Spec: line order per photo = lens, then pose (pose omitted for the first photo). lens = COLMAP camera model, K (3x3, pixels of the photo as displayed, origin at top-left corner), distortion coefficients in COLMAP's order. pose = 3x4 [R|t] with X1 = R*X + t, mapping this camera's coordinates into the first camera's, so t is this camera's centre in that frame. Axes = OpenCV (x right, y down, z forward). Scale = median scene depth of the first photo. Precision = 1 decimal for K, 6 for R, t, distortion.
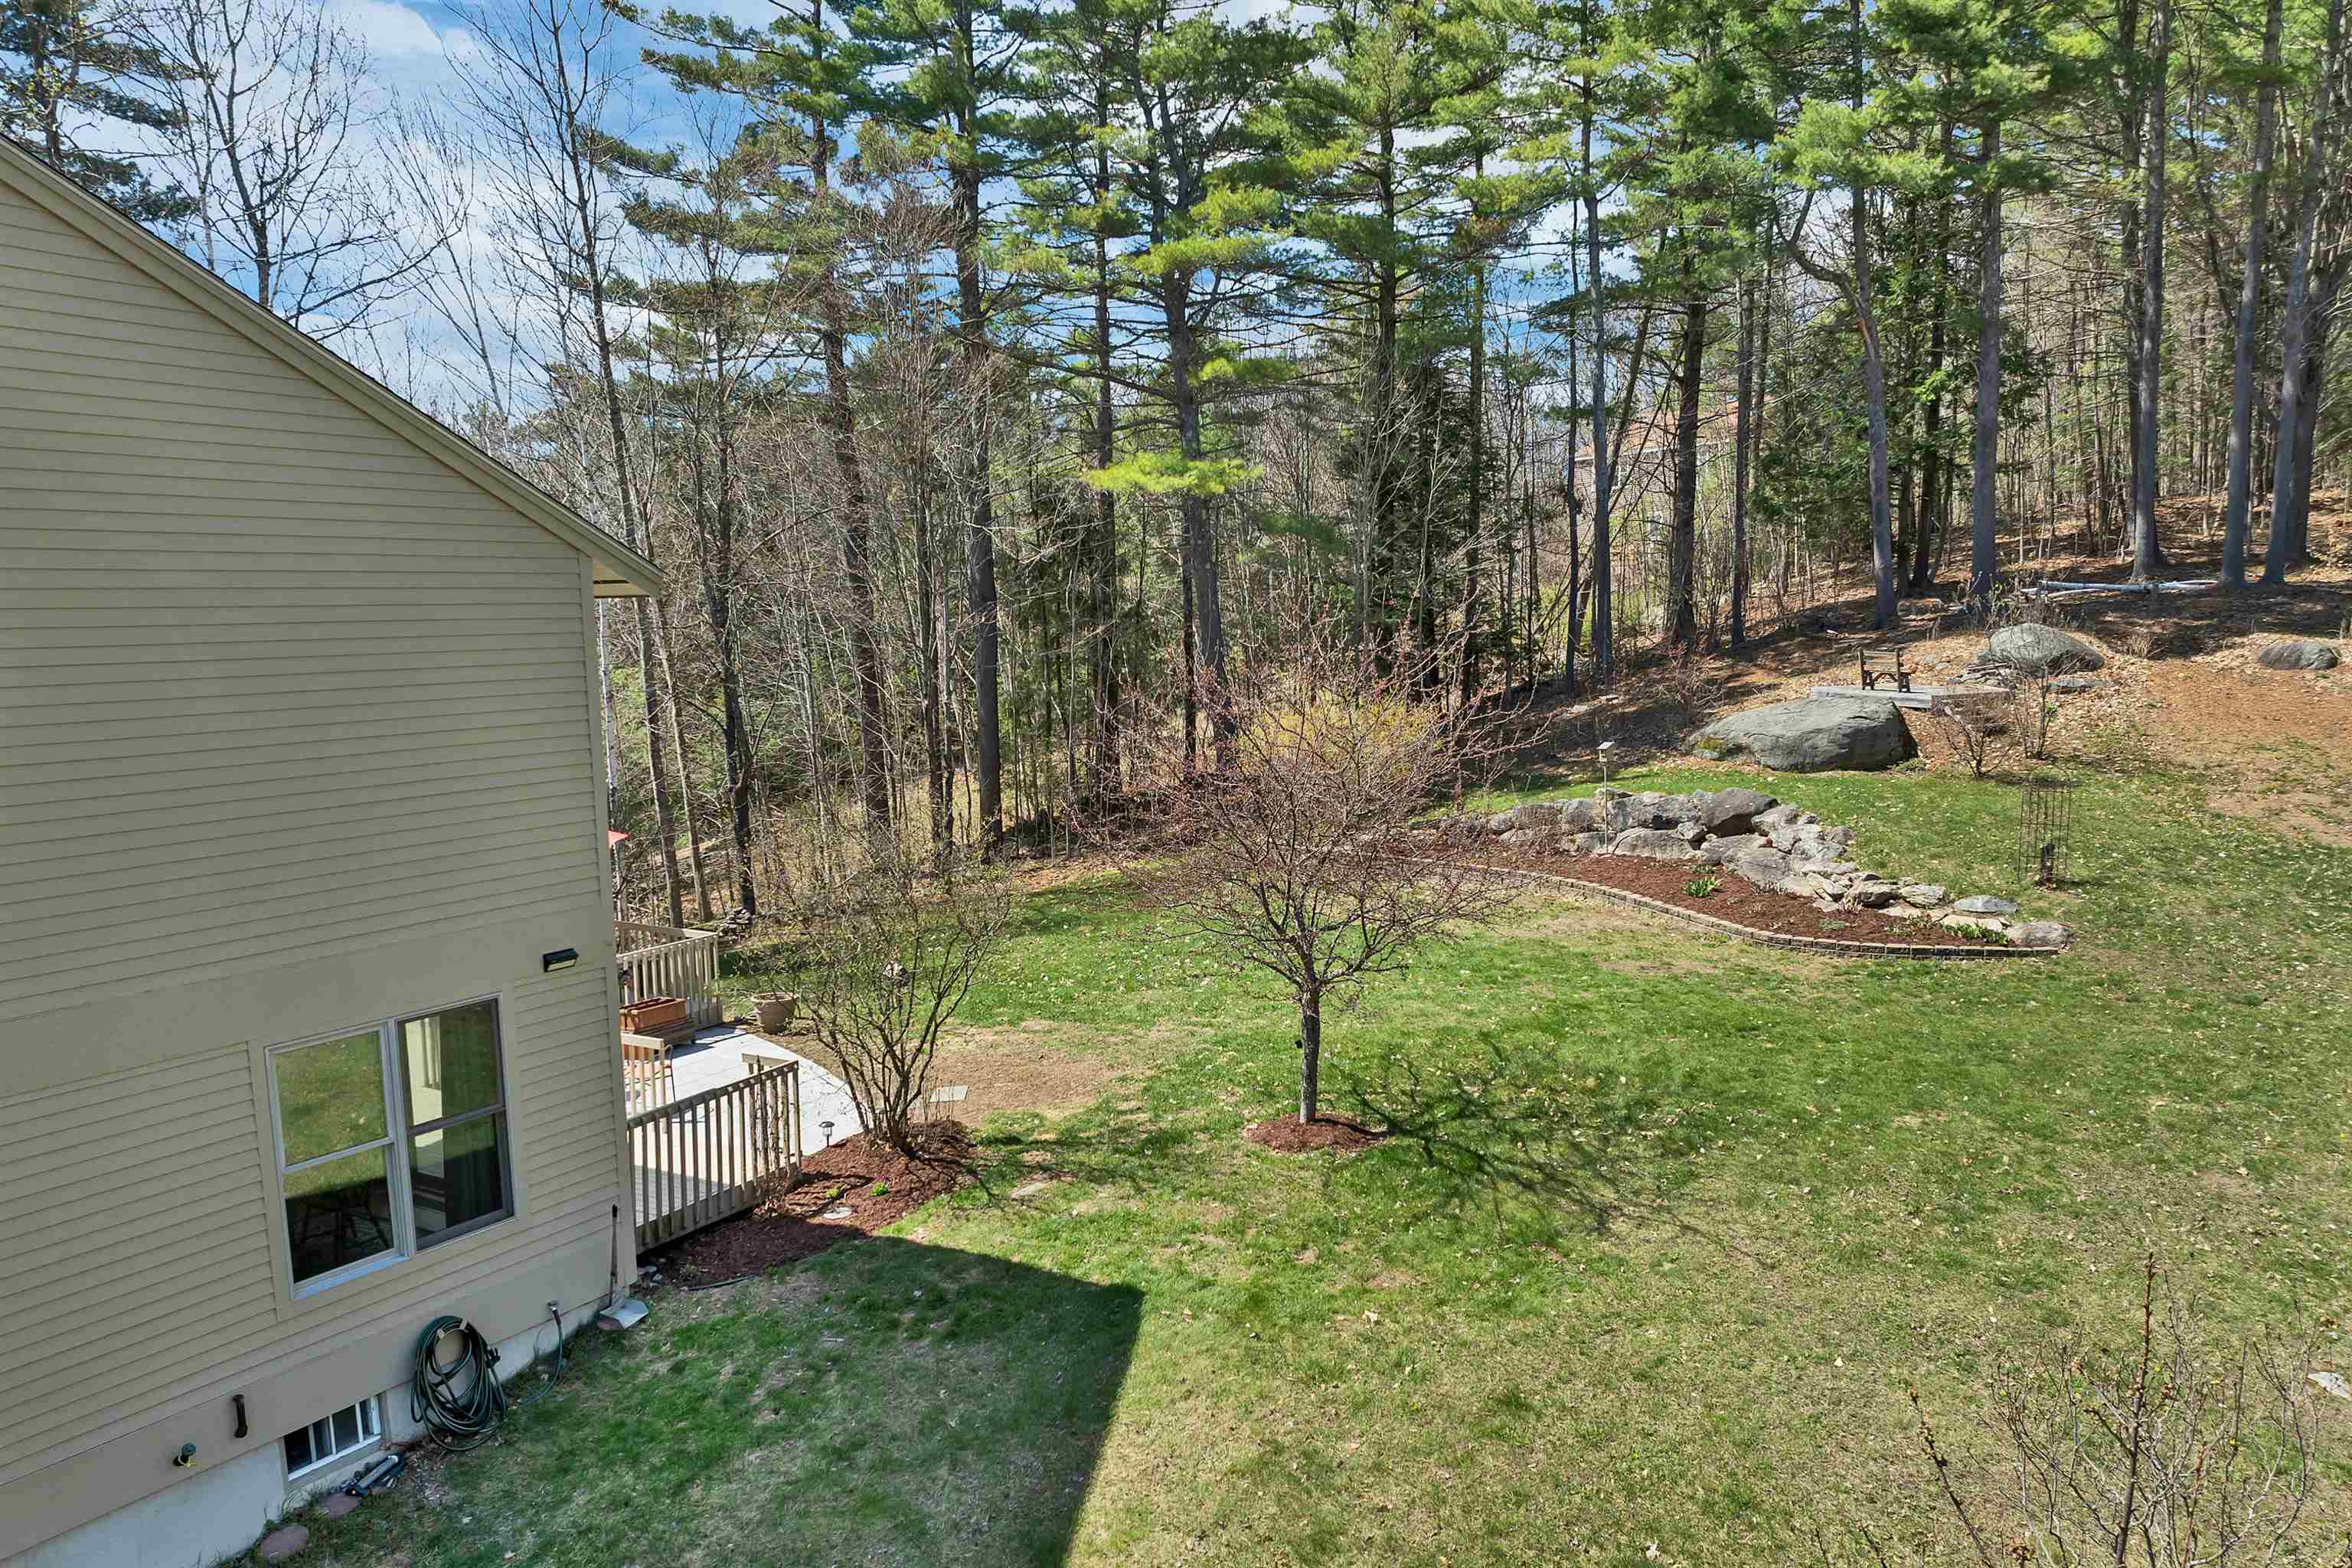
lens RADIAL K [[1669.3, 0, 1212.0], [0, 1669.3, 816.0], [0, 0, 1]] dist [-0.028227, -0.008468]
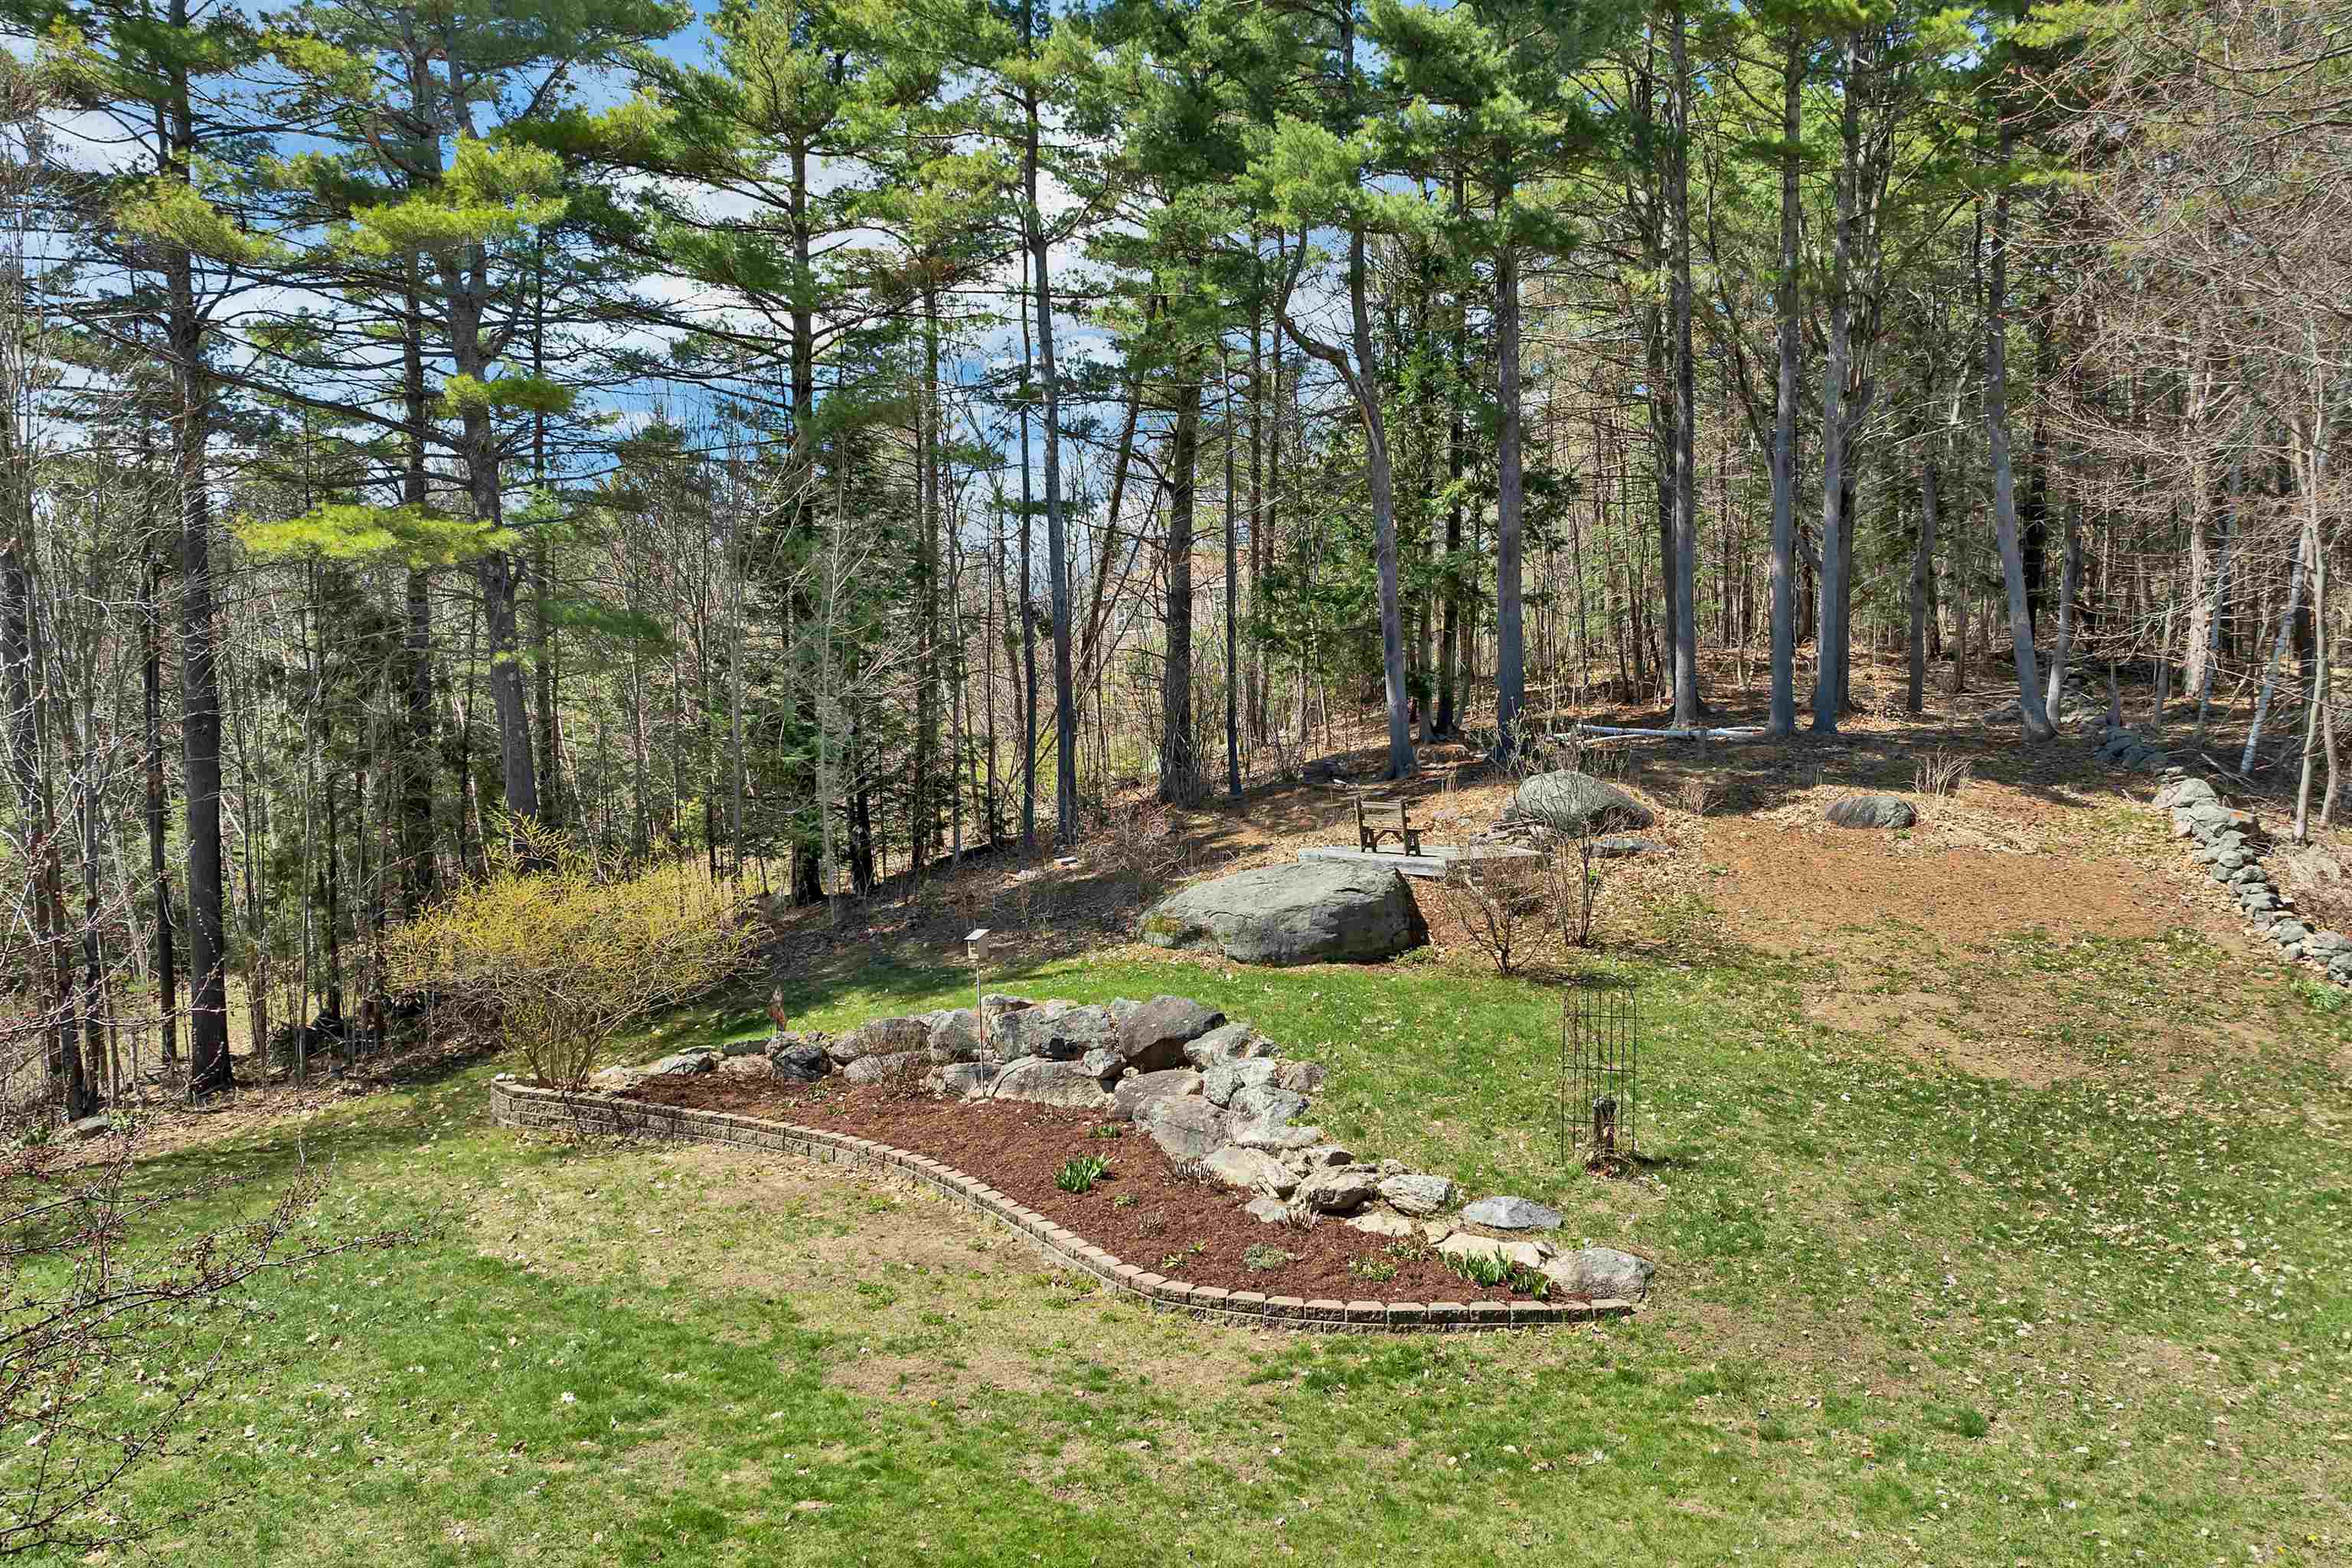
lens RADIAL K [[1669.3, 0, 1178.8], [0, 1669.3, 794.3], [0, 0, 1]] dist [-0.028227, -0.008468]
pose [[0.973917, 0.012729, 0.226549, 0.132586], [0.012240, 0.994025, -0.108466, -0.020110], [-0.226576, 0.108410, 0.967941, 0.269874]]
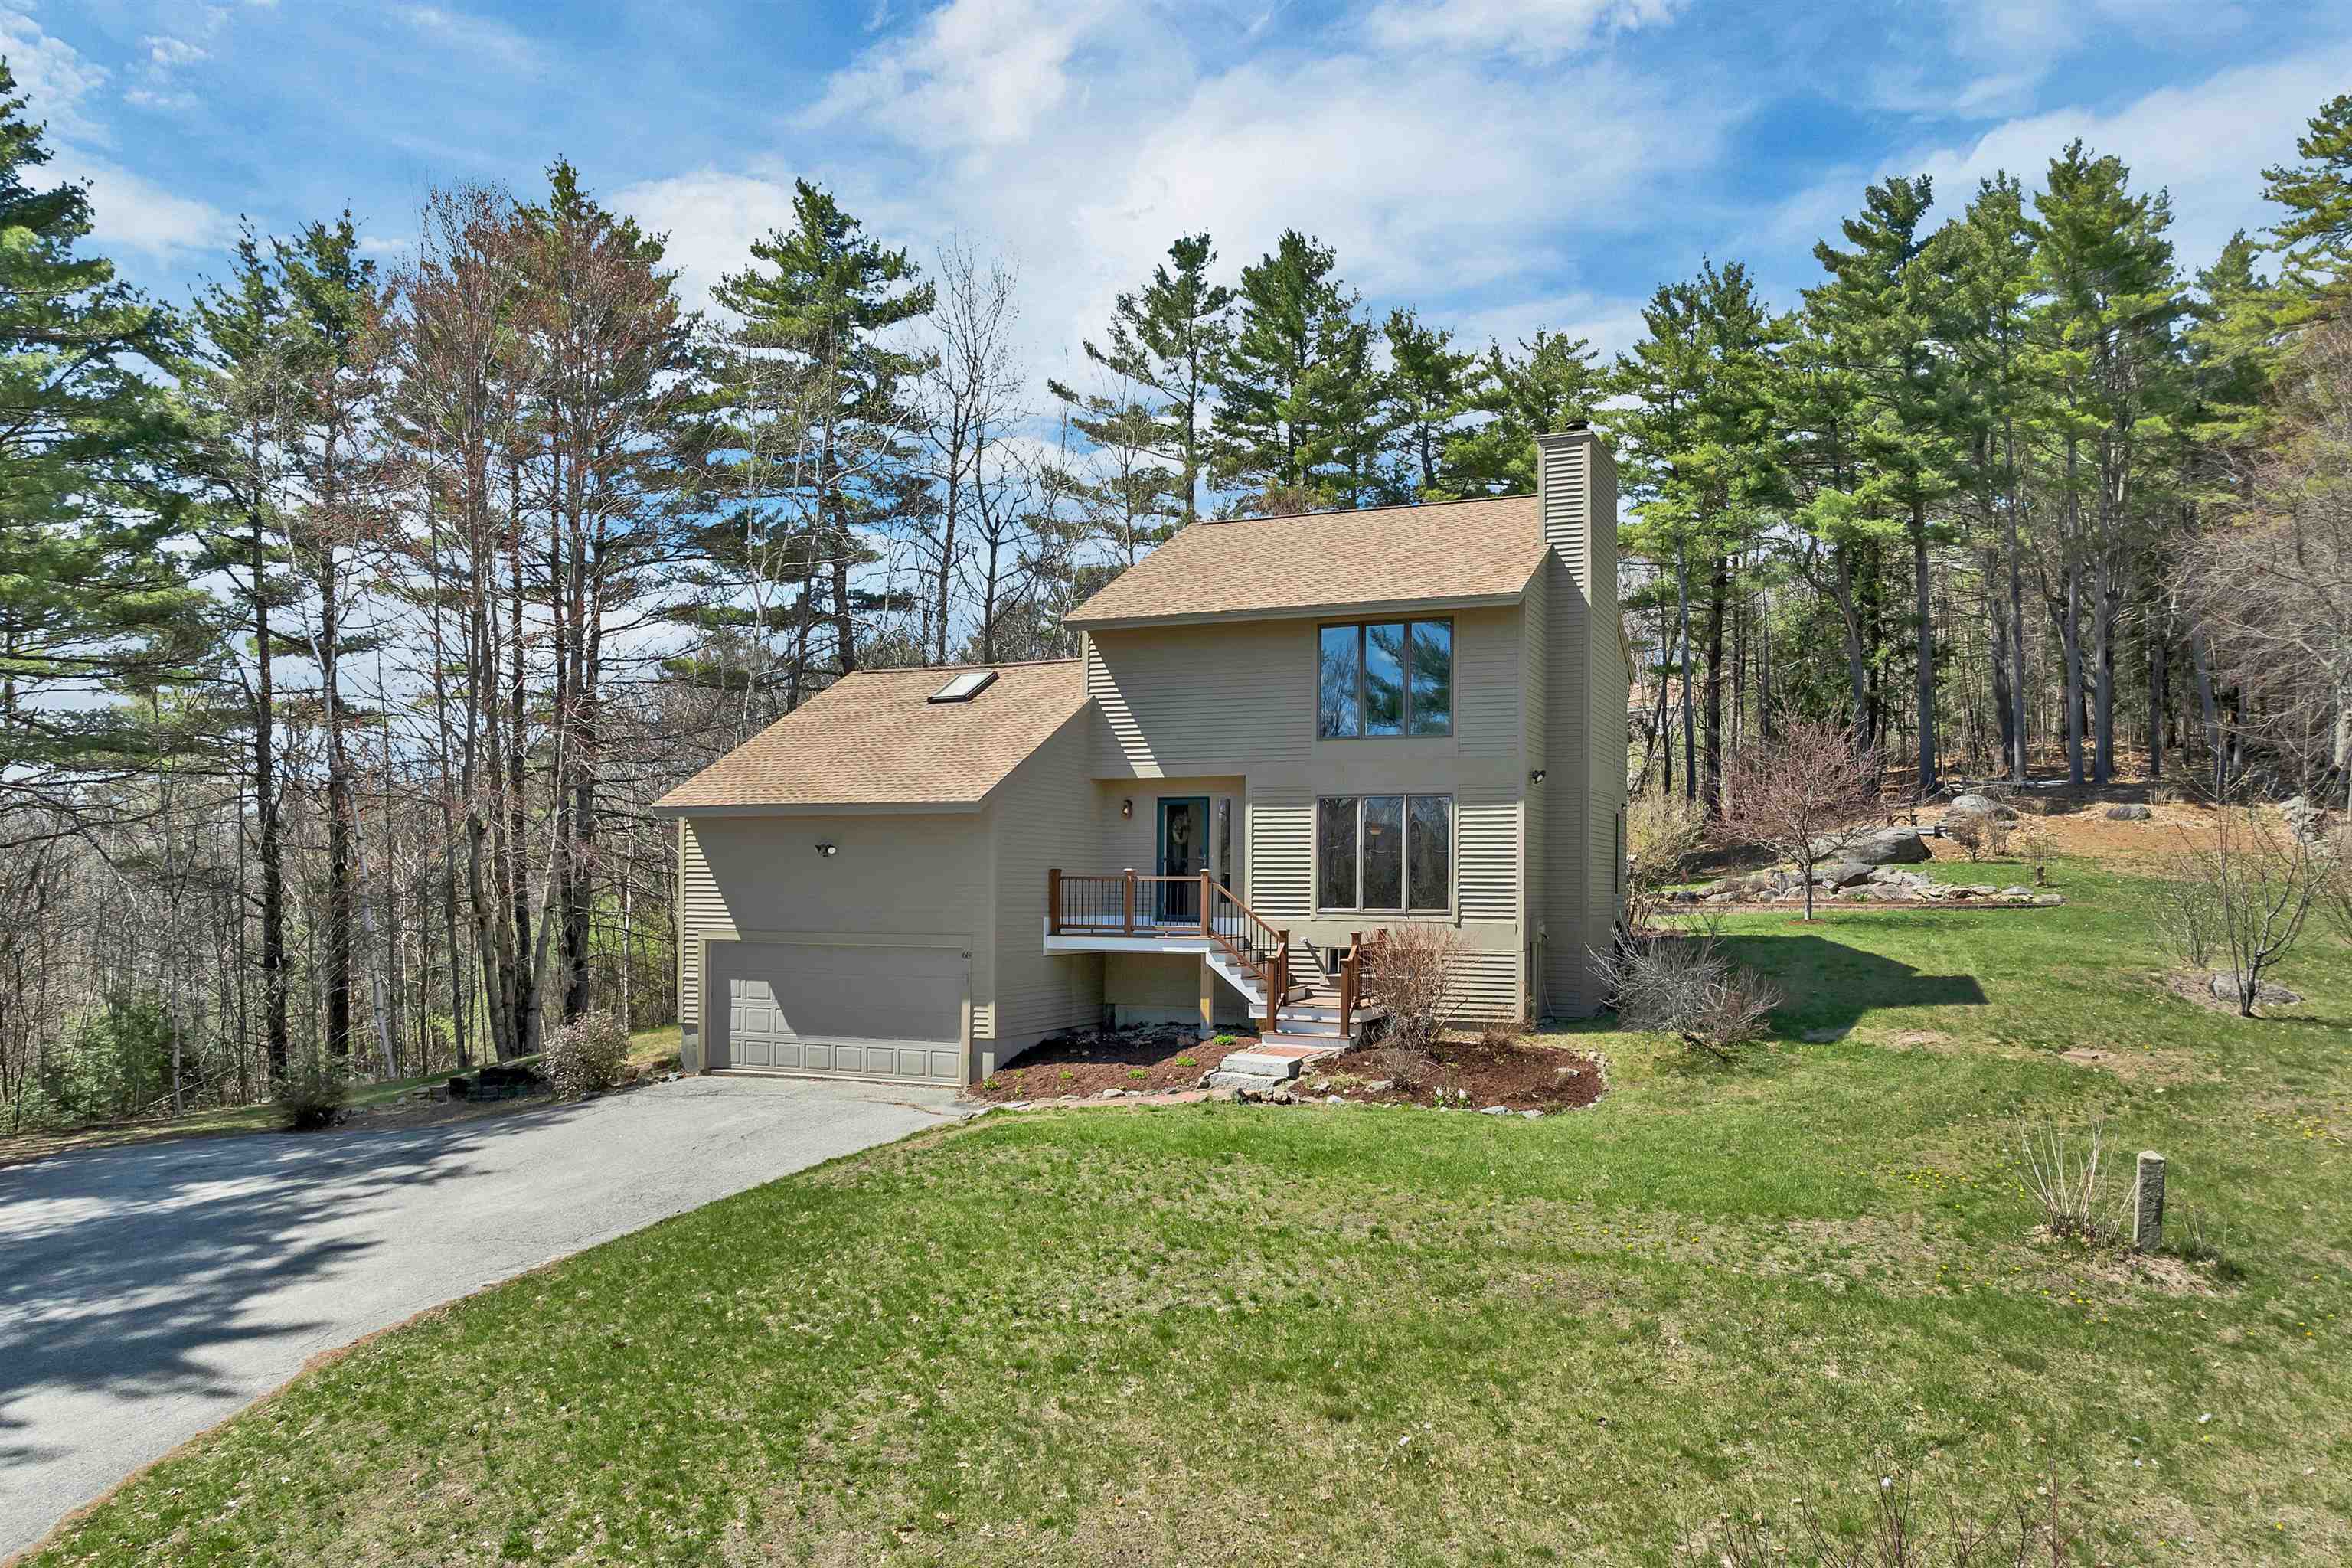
lens RADIAL K [[1669.3, 0, 1185.1], [0, 1669.3, 785.0], [0, 0, 1]] dist [-0.028227, -0.008468]
pose [[0.994863, 0.023046, 0.098577, -0.470967], [-0.004460, 0.982776, -0.184749, 0.190616], [-0.101136, 0.183360, 0.977830, -0.568061]]
